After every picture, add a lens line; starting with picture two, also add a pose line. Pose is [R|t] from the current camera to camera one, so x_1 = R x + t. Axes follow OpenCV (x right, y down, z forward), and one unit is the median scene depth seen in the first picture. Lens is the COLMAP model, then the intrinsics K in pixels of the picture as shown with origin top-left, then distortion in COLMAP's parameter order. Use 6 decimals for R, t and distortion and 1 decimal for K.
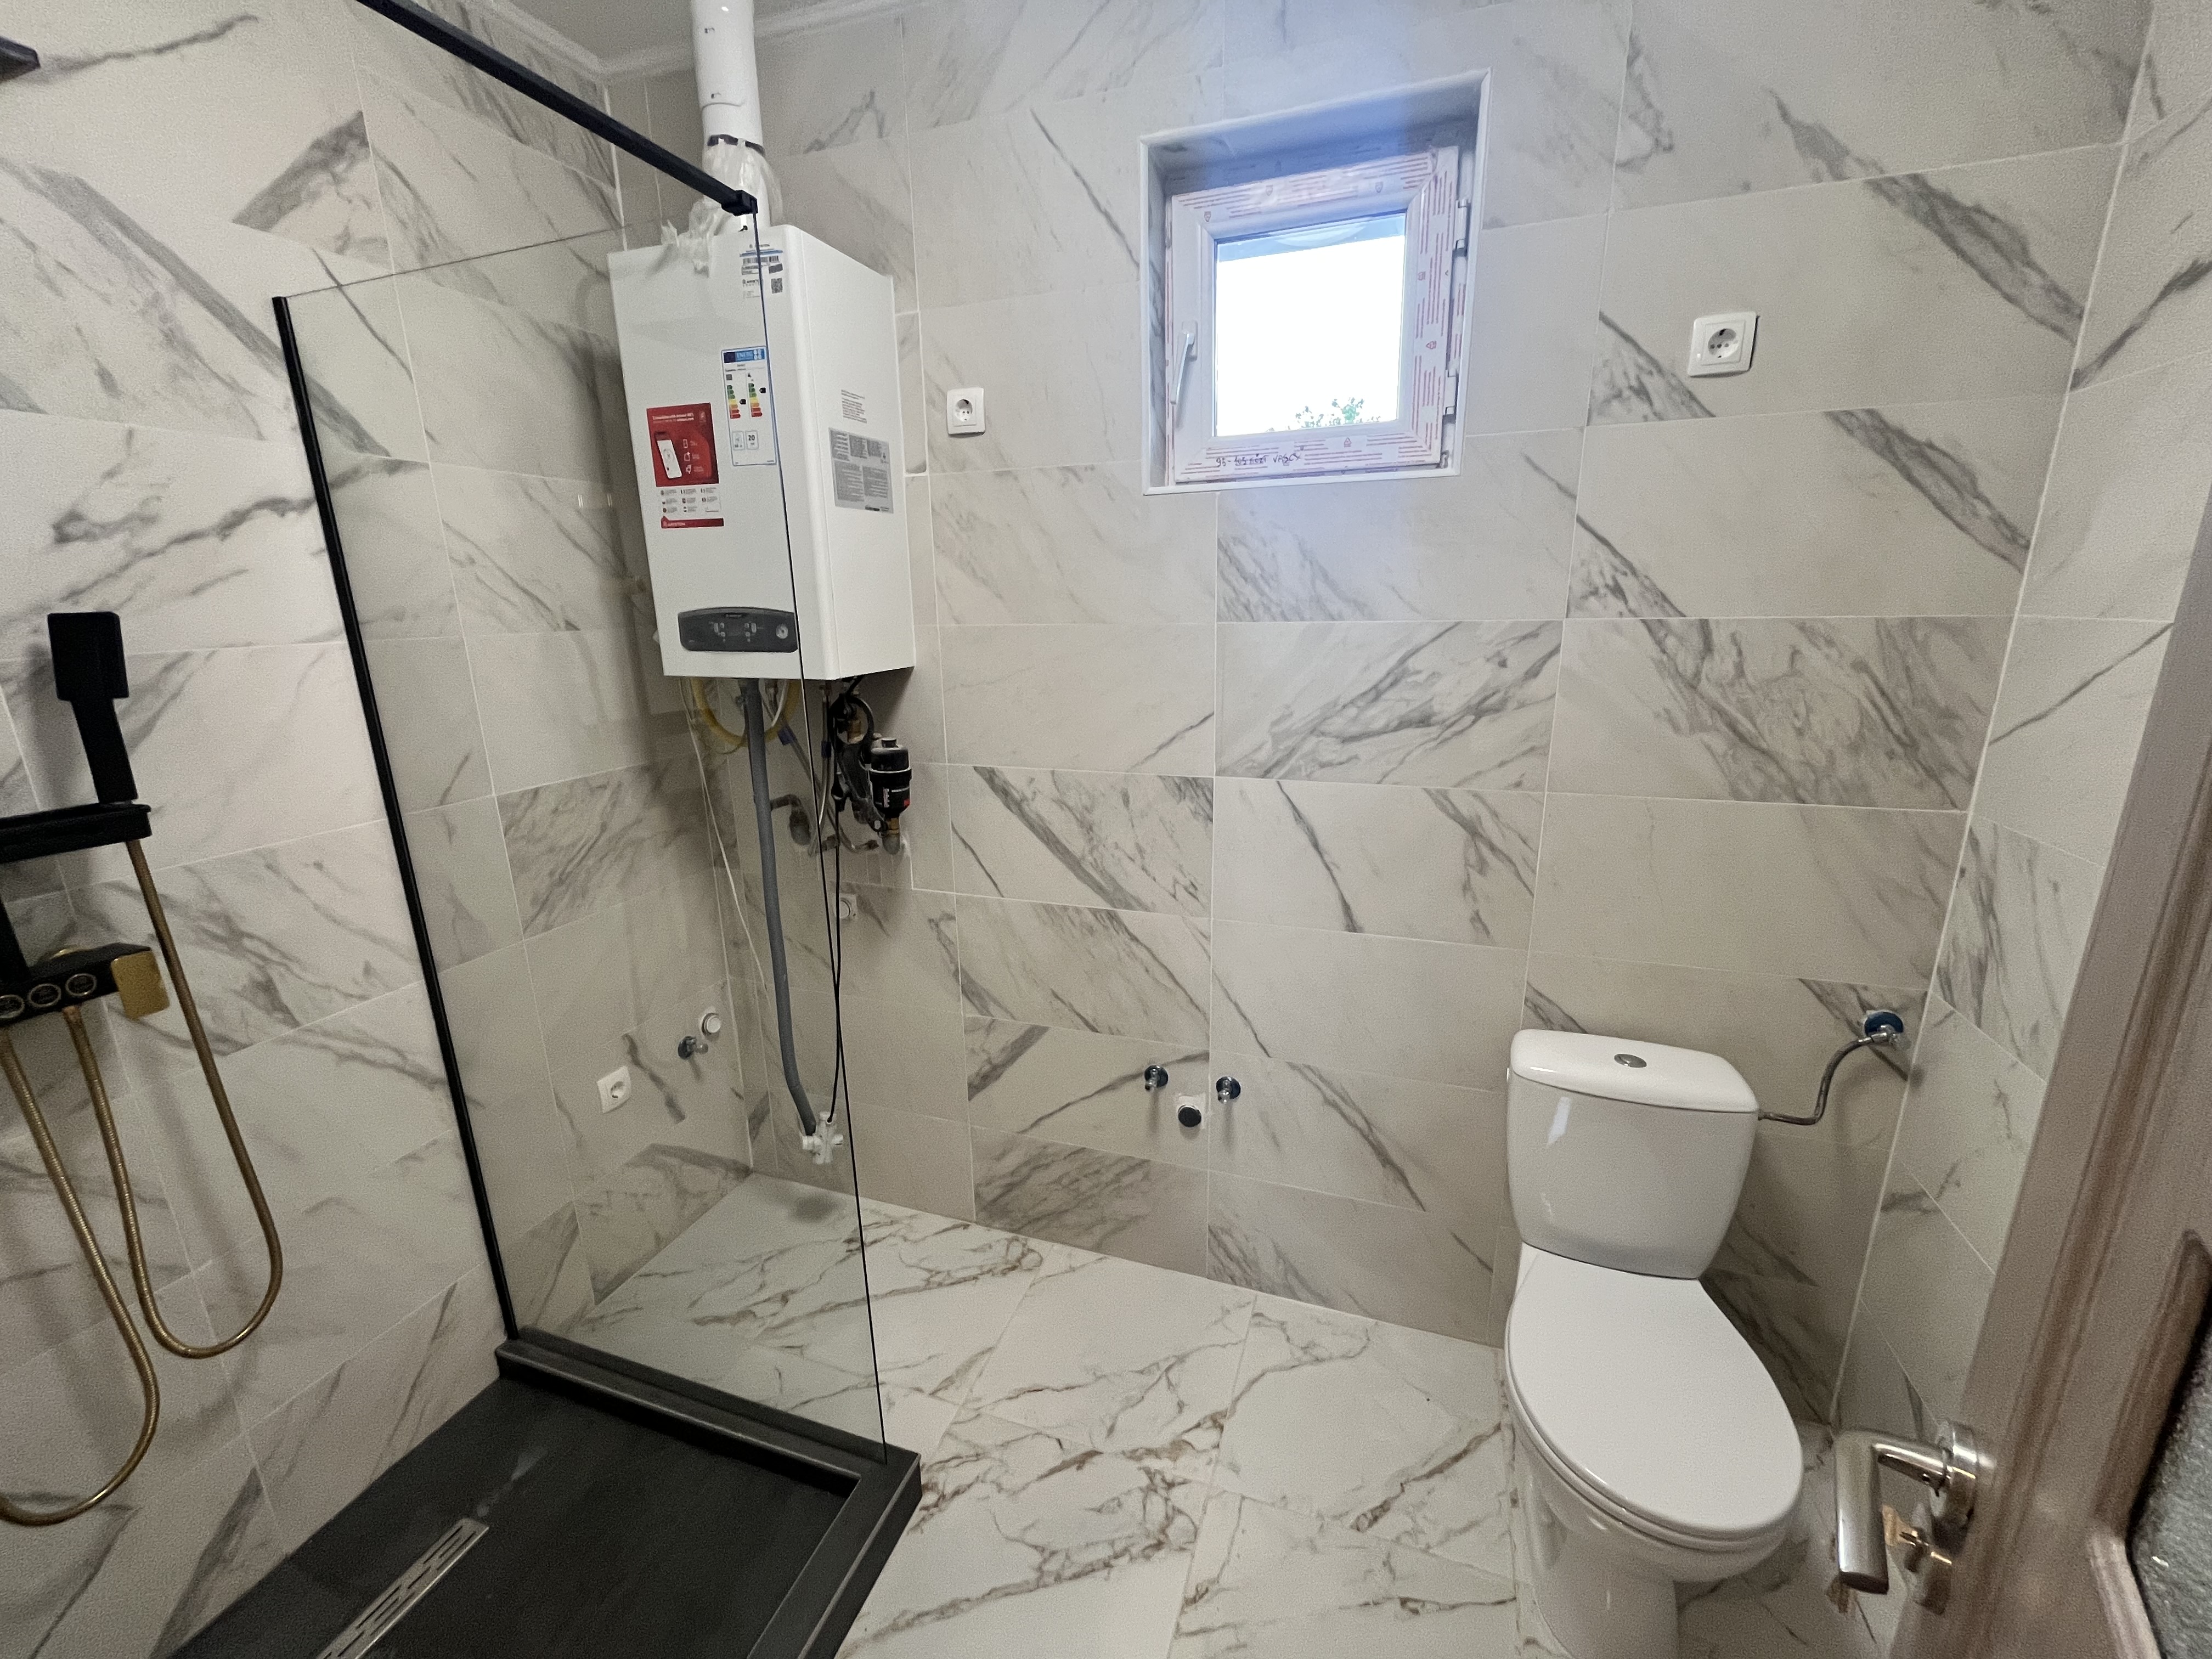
lens RADIAL K [[915.3, 0, 1089.7], [0, 915.3, 841.3], [0, 0, 1]] dist [-0.007511, -0.000205]
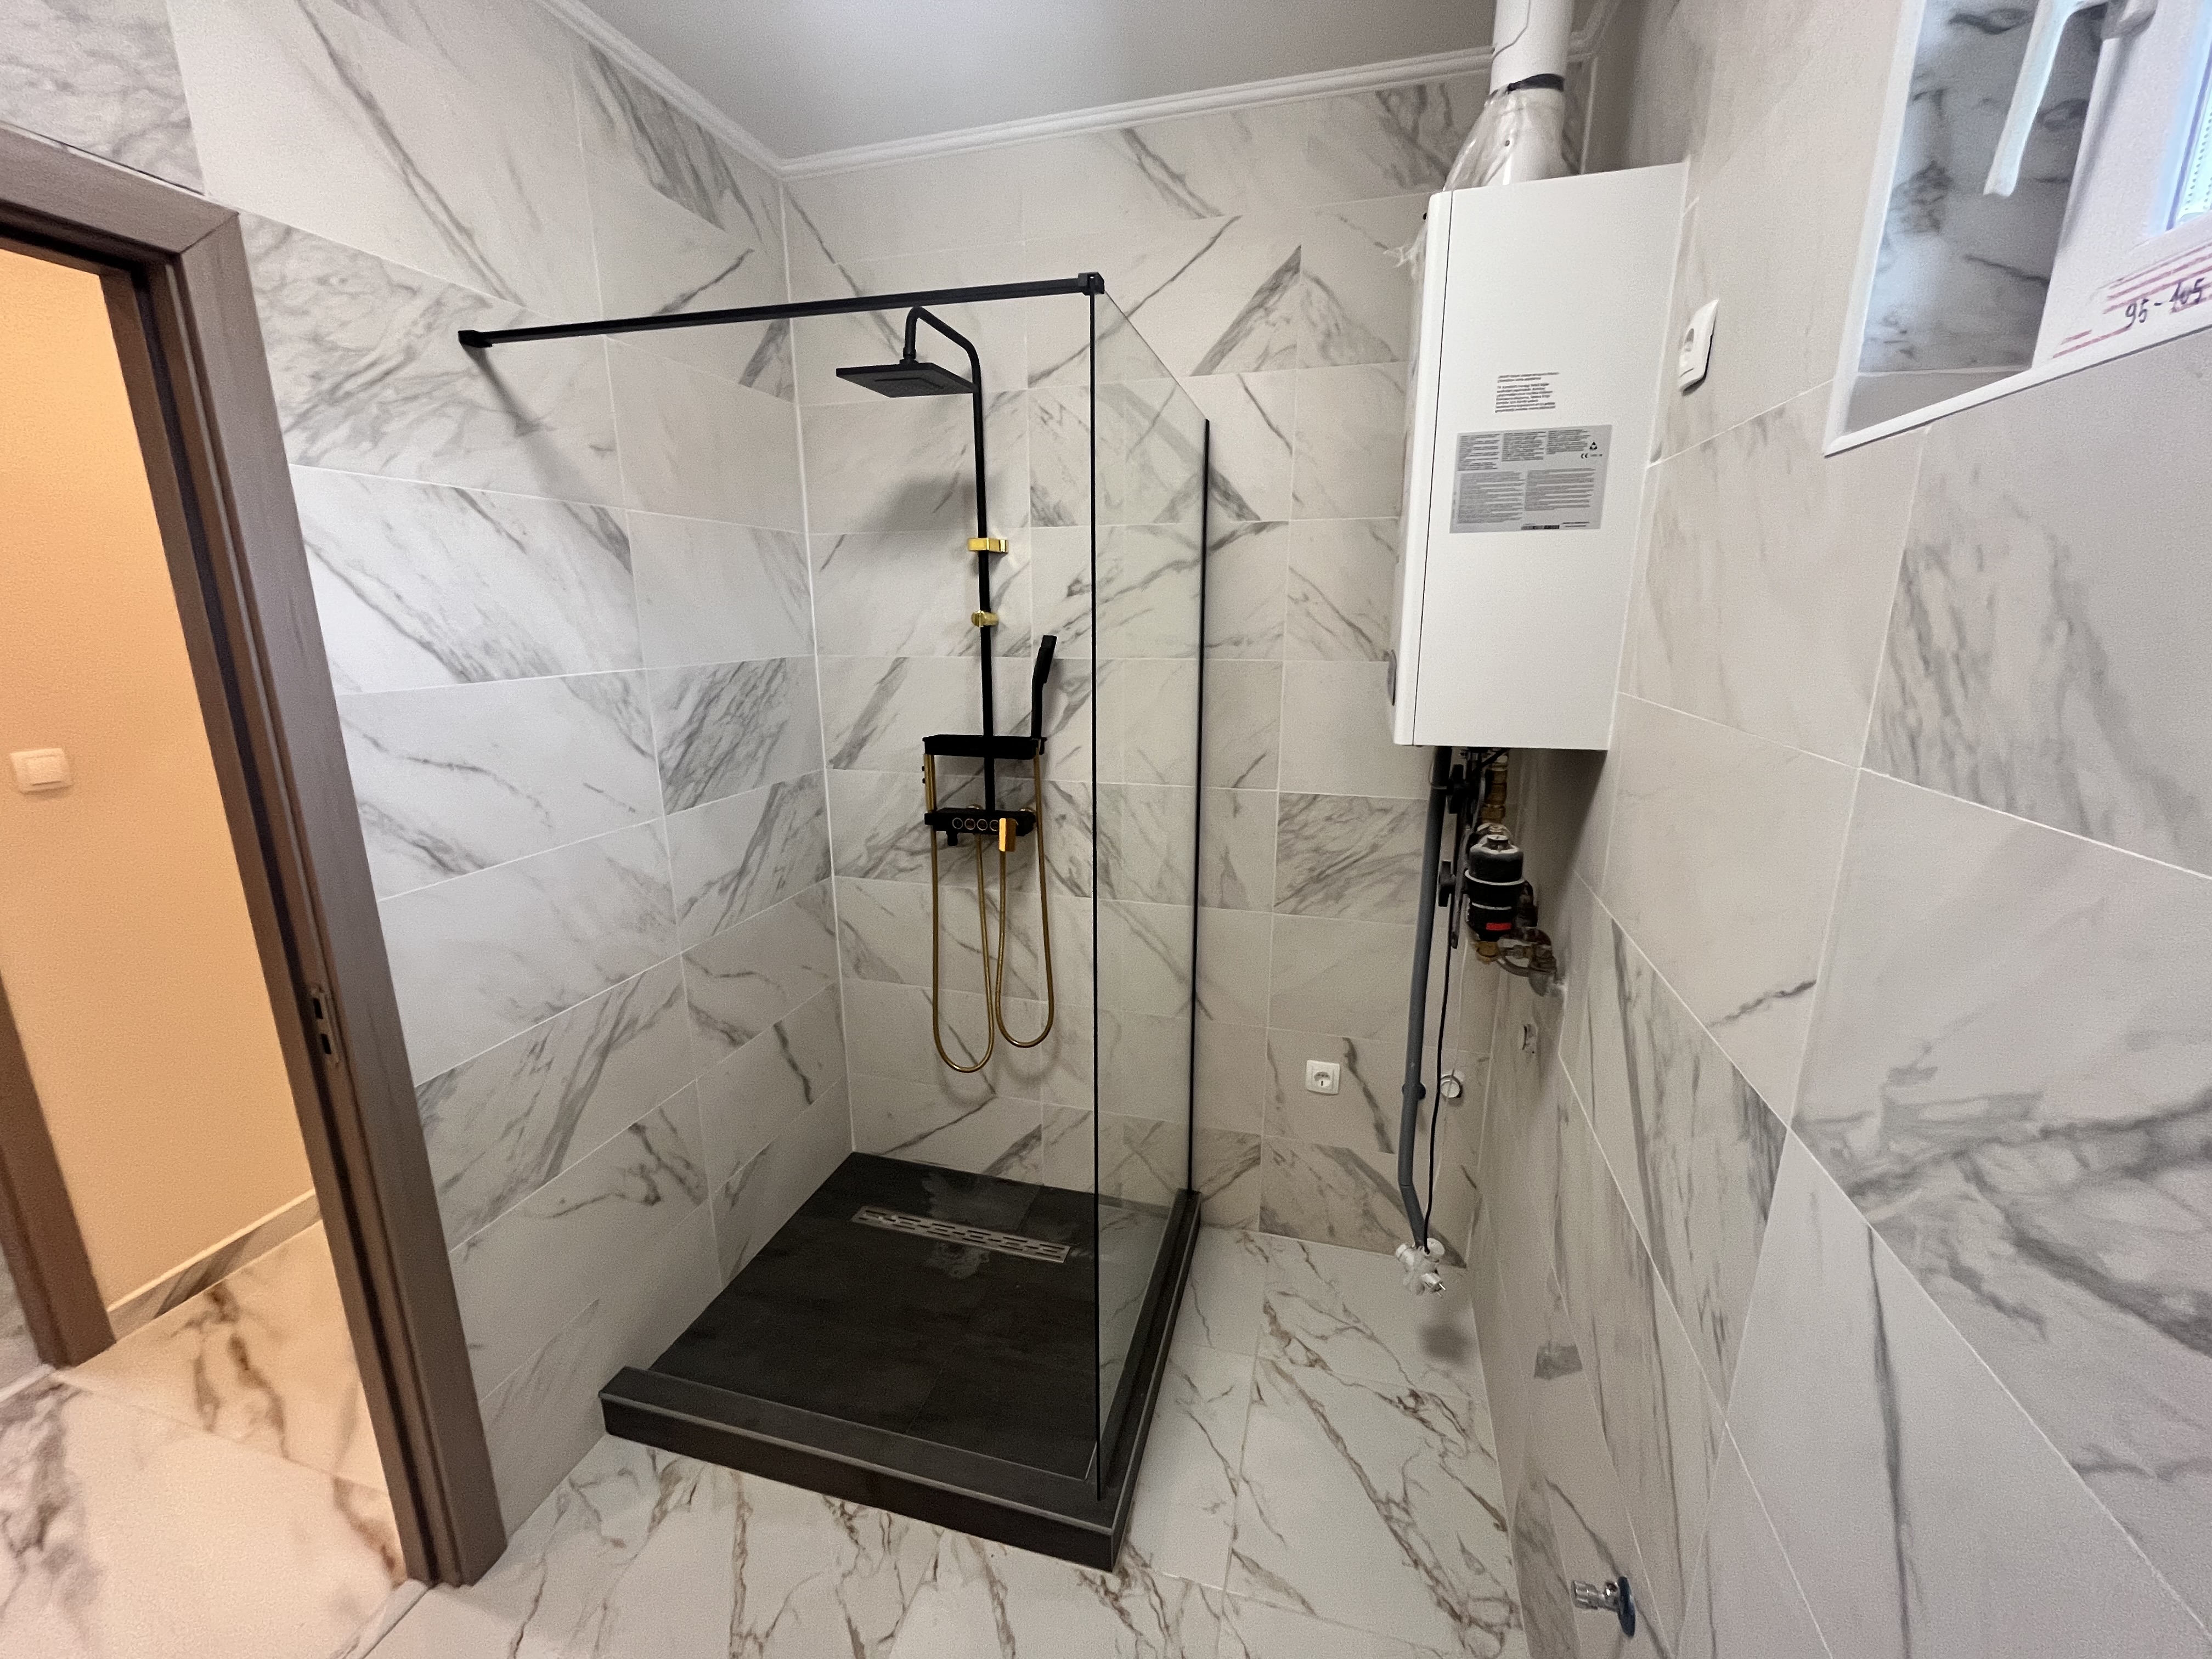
lens RADIAL K [[893.6, 0, 1106.0], [0, 893.6, 829.5], [0, 0, 1]] dist [-0.002755, -0.000189]
pose [[0.063651, 0.255423, -0.964732, 0.495275], [-0.253863, 0.939037, 0.231870, -0.222730], [0.965143, 0.230151, 0.124613, 0.655962]]
